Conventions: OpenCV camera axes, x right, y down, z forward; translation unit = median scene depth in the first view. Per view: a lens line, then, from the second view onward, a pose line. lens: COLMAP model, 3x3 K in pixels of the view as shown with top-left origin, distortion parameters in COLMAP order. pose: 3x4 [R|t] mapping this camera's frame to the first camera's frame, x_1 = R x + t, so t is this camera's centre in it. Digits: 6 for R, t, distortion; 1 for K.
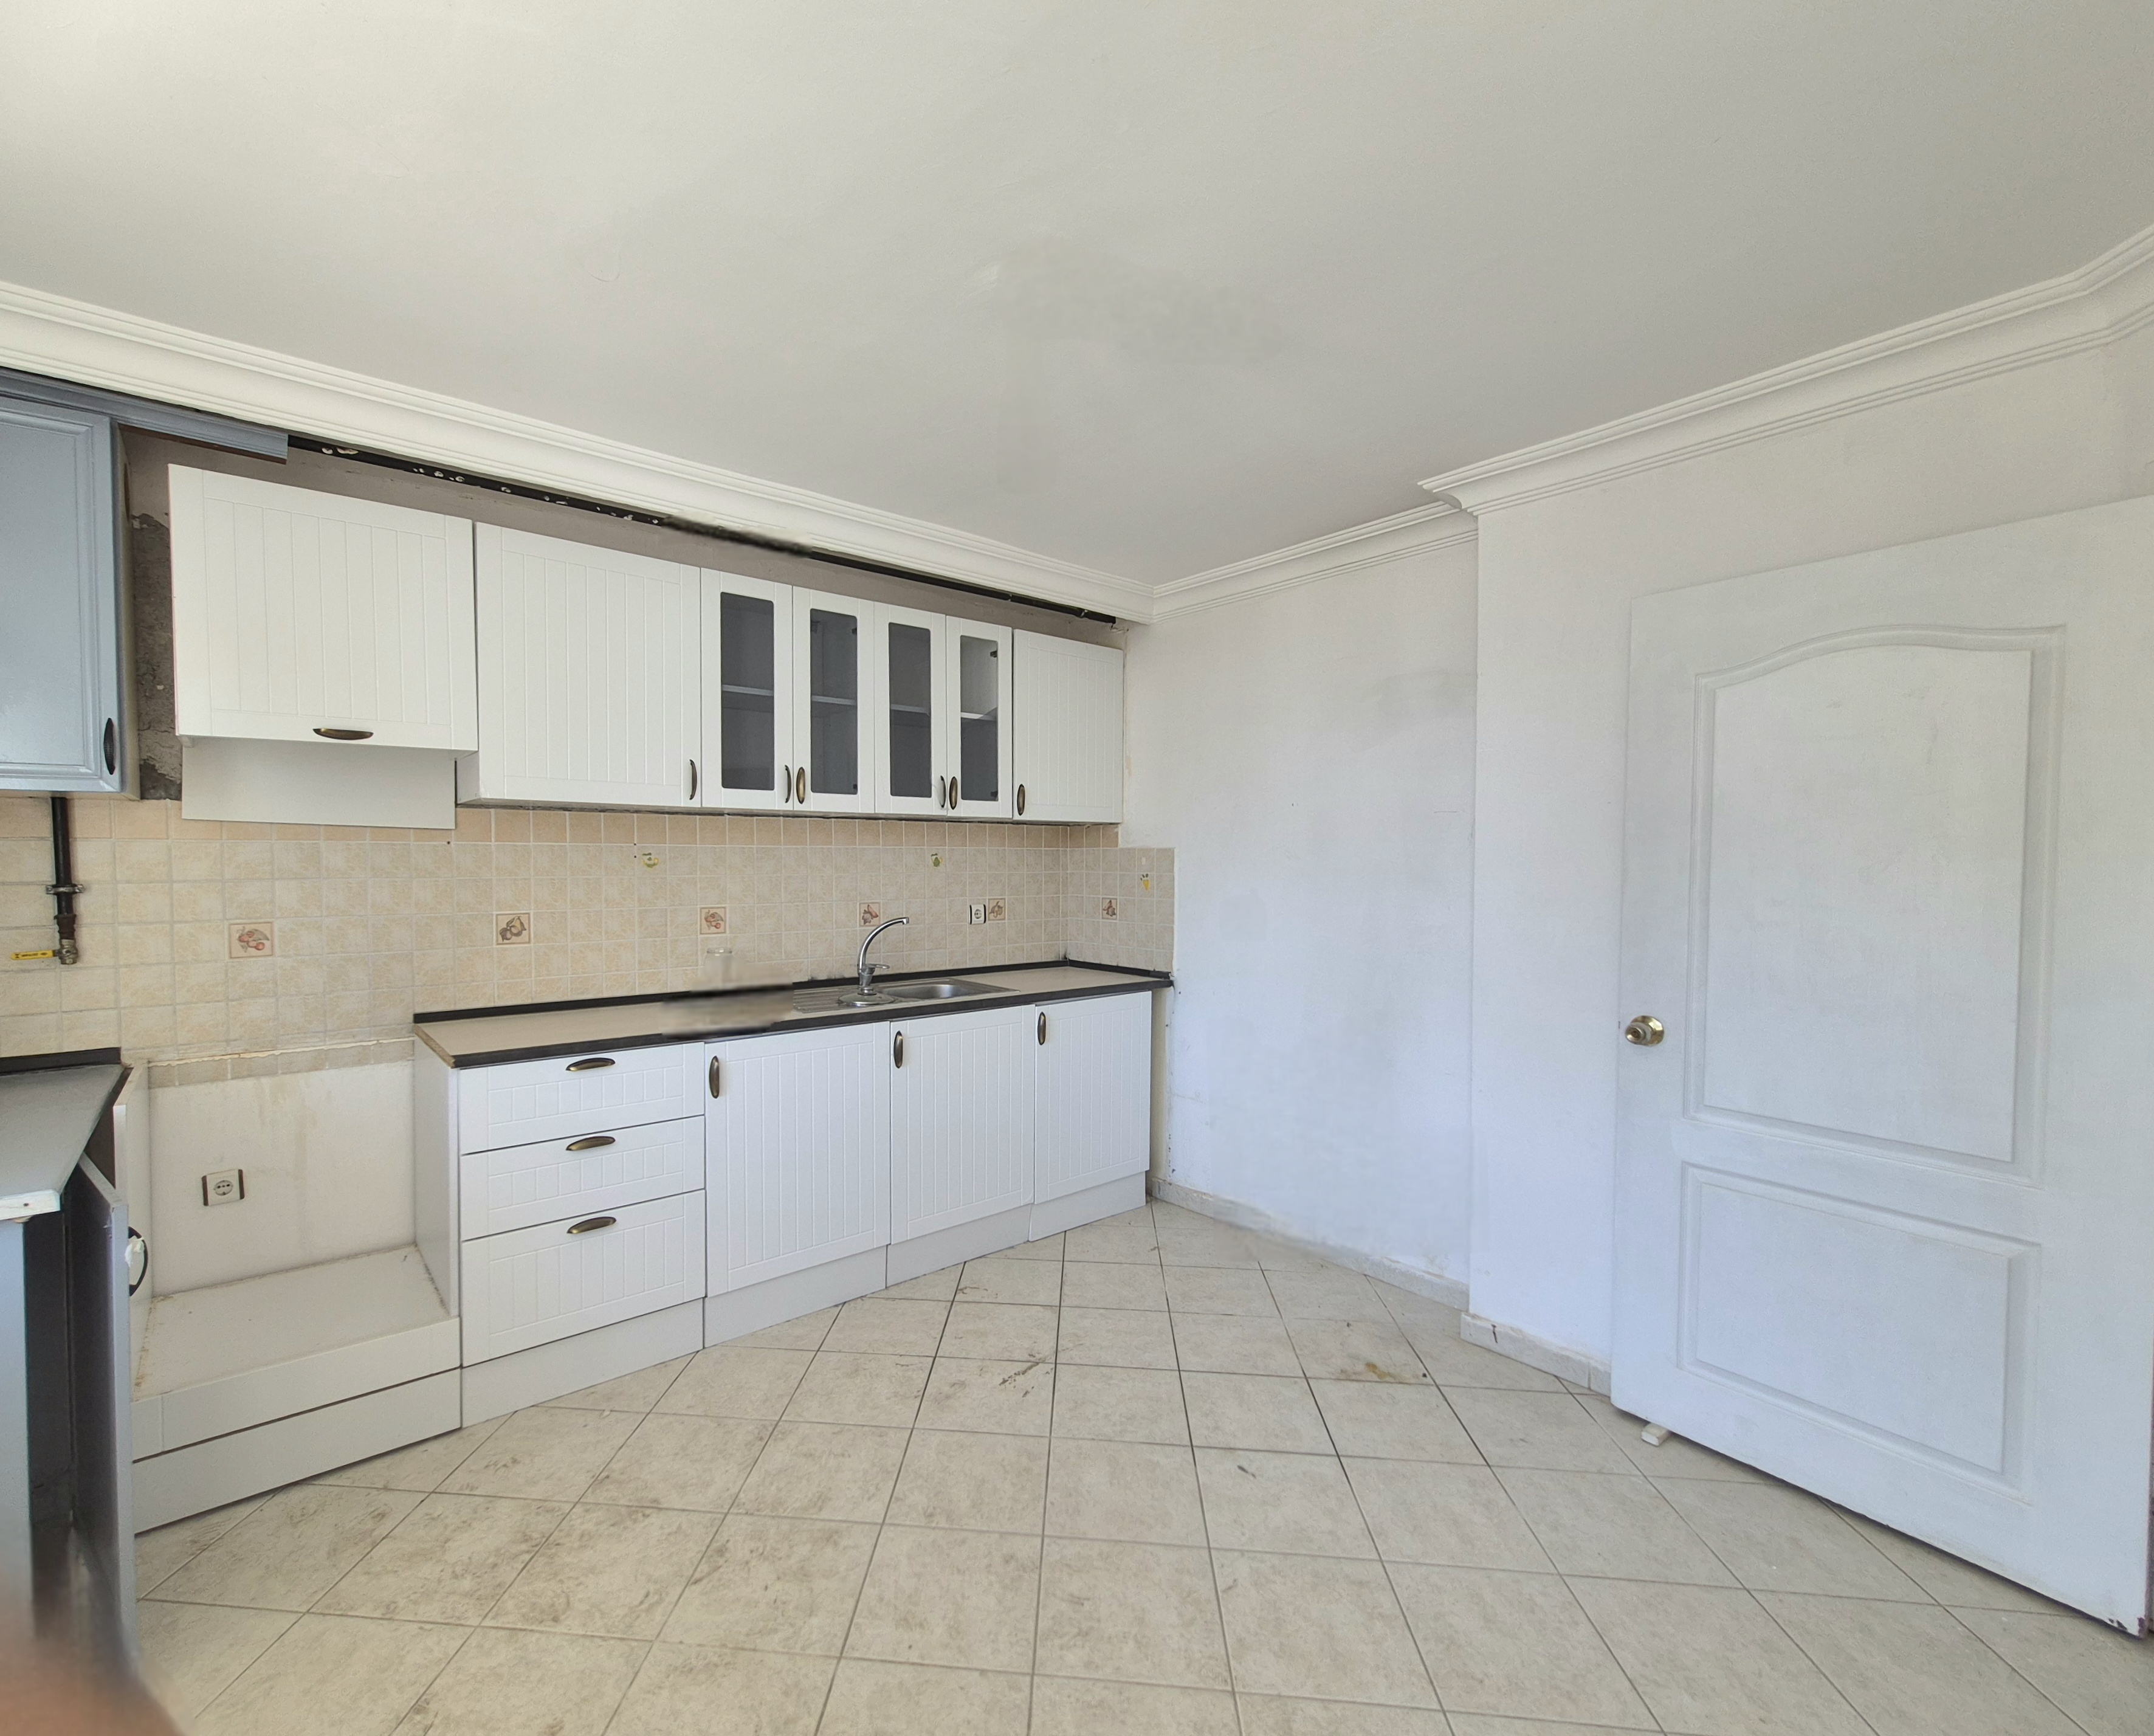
lens RADIAL K [[911.5, 0, 1072.9], [0, 911.5, 884.8], [0, 0, 1]] dist [0.004382, 0.000191]
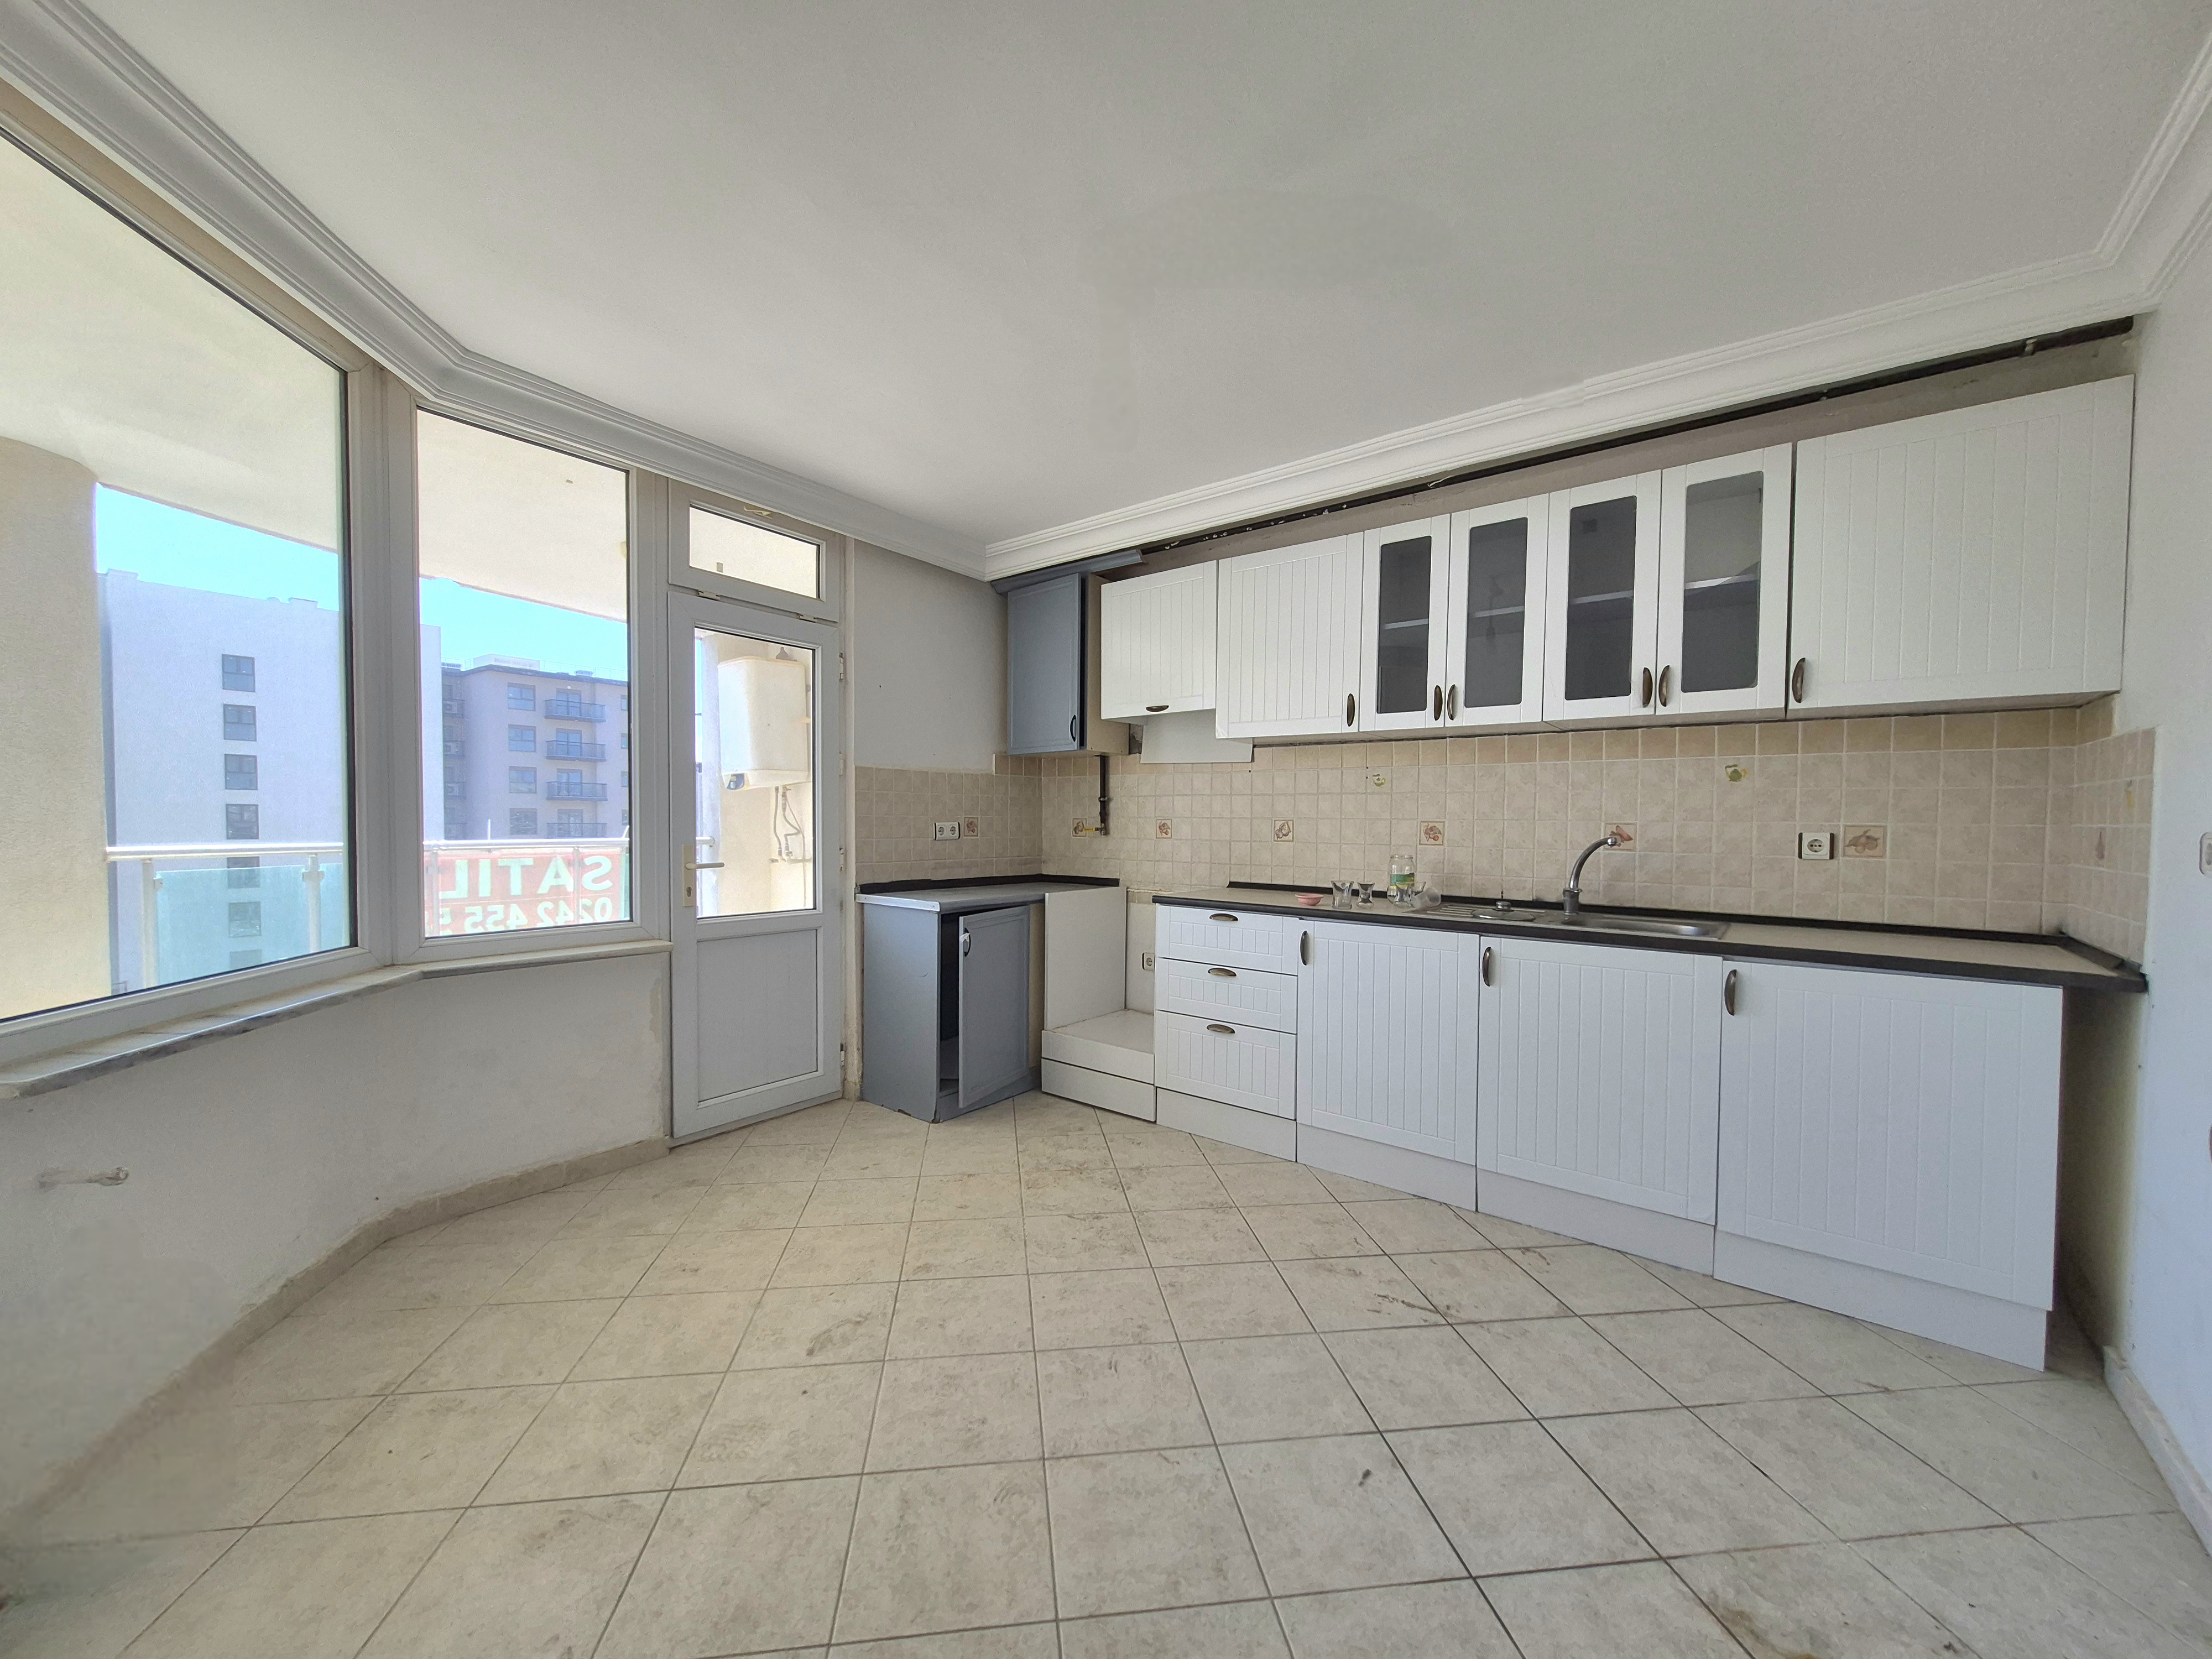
lens RADIAL K [[879.5, 0, 1100.3], [0, 879.5, 838.5], [0, 0, 1]] dist [0.001318, 0.000053]
pose [[0.214787, 0.021741, -0.976419, 0.654975], [-0.031833, 0.999377, 0.015250, 0.048628], [0.976142, 0.027807, 0.215345, 0.427418]]
